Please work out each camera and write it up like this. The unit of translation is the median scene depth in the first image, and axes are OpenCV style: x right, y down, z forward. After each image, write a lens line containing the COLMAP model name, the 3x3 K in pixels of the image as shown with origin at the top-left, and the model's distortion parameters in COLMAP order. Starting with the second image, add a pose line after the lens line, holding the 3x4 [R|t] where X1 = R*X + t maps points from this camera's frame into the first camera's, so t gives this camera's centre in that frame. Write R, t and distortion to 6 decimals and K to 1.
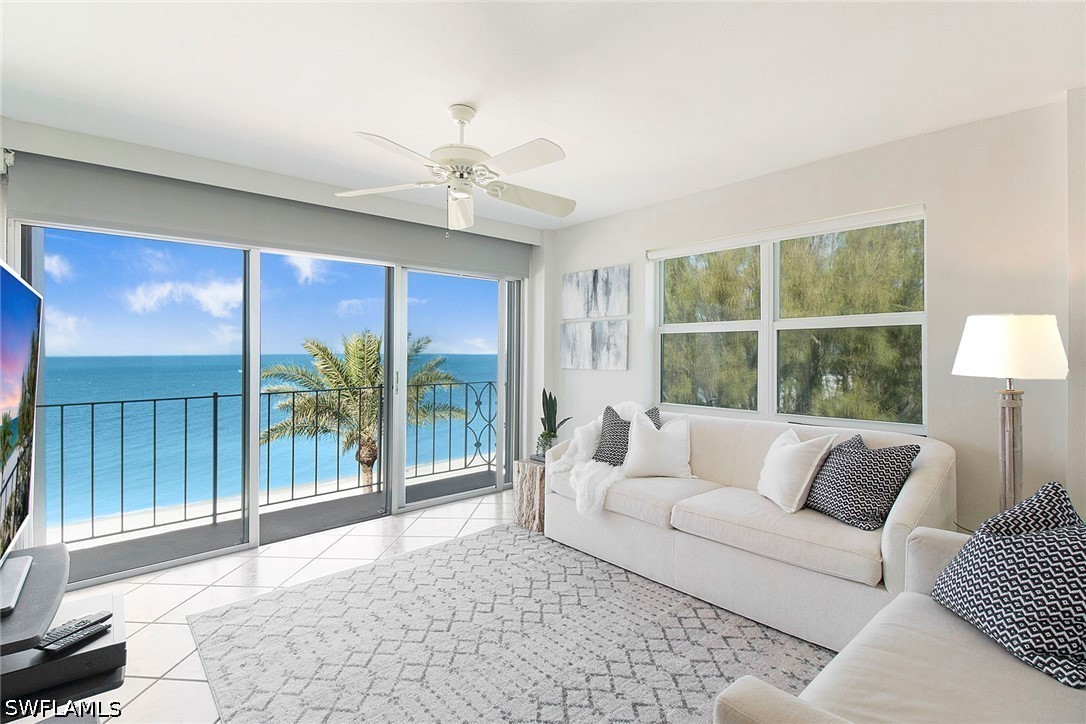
lens RADIAL K [[507.4, 0, 548.7], [0, 507.4, 354.3], [0, 0, 1]] dist [0.008274, 0.000711]
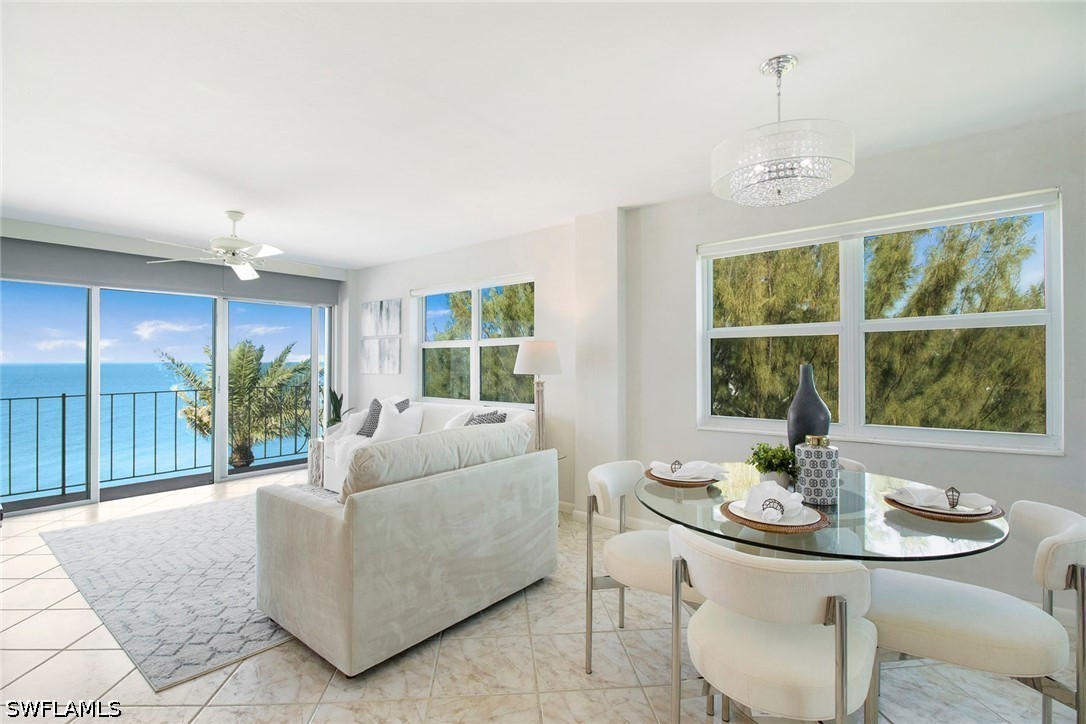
lens RADIAL K [[507.4, 0, 541.8], [0, 507.4, 360.0], [0, 0, 1]] dist [0.008274, 0.000711]
pose [[0.986773, -0.006612, 0.161972, 0.341787], [0.006821, 0.999976, -0.000736, -0.003282], [-0.161963, 0.001831, 0.986795, -0.490034]]
